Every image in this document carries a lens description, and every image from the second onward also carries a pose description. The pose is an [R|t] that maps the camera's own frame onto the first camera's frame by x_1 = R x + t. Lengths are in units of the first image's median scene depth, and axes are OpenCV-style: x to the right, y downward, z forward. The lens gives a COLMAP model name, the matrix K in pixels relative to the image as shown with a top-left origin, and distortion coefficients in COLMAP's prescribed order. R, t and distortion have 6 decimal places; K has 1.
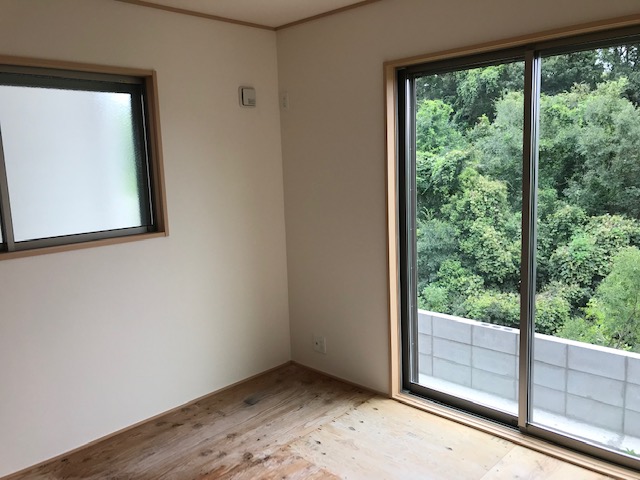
lens RADIAL K [[523.6, 0, 318.0], [0, 523.6, 234.8], [0, 0, 1]] dist [0.028135, -0.026729]
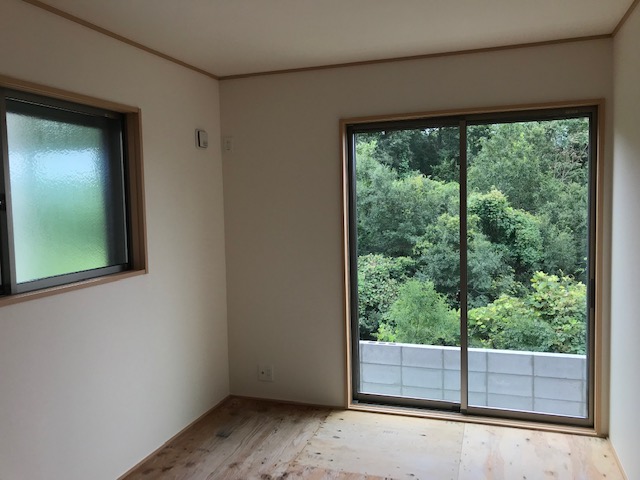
lens RADIAL K [[523.6, 0, 310.5], [0, 523.6, 240.8], [0, 0, 1]] dist [0.028135, -0.026729]
pose [[0.904572, -0.019037, 0.425896, -0.399513], [0.052901, 0.996294, -0.067823, 0.021936], [-0.423026, 0.083881, 0.902227, -0.018525]]
